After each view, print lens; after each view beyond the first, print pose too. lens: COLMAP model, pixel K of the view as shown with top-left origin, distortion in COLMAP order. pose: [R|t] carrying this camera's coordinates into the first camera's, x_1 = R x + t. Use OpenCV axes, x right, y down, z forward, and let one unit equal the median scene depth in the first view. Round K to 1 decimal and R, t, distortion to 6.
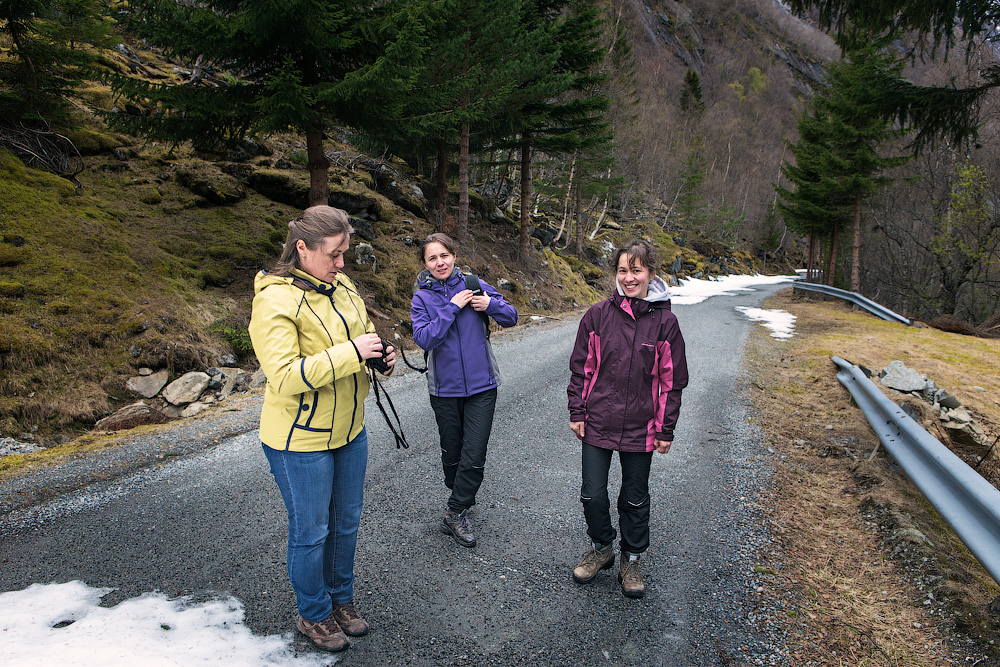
lens RADIAL K [[808.1, 0, 496.9], [0, 808.1, 333.5], [0, 0, 1]] dist [0.011301, 0.013800]
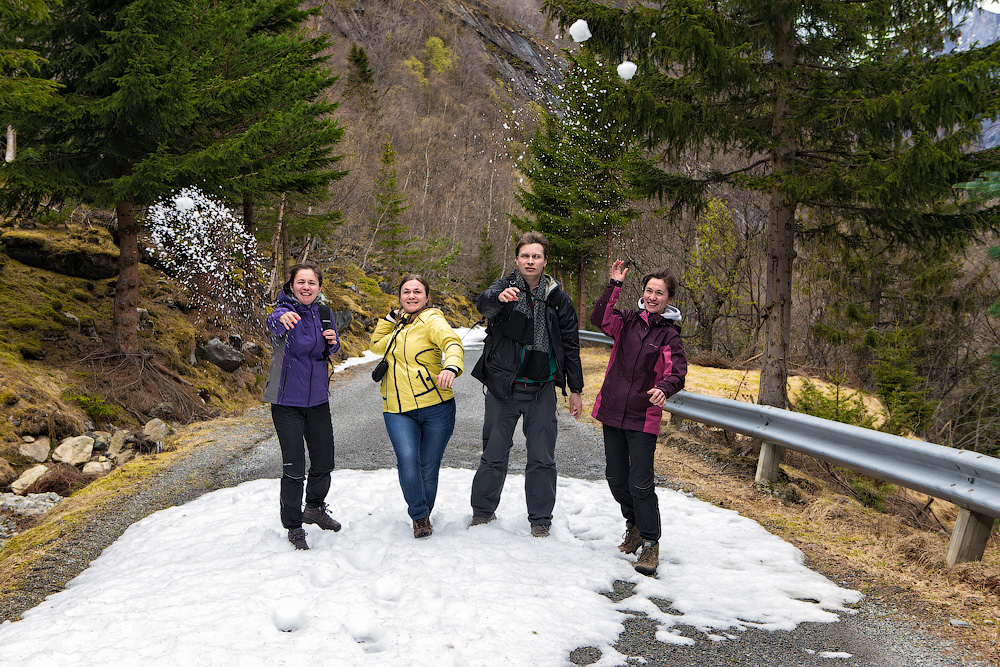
lens RADIAL K [[1313.1, 0, 499.4], [0, 1313.1, 333.6], [0, 0, 1]] dist [0.010650, 0.000000]
pose [[0.937289, -0.059022, 0.343519, -0.192318], [0.085916, 0.994271, -0.063591, 0.031220], [-0.337797, 0.089117, 0.936990, -0.349837]]
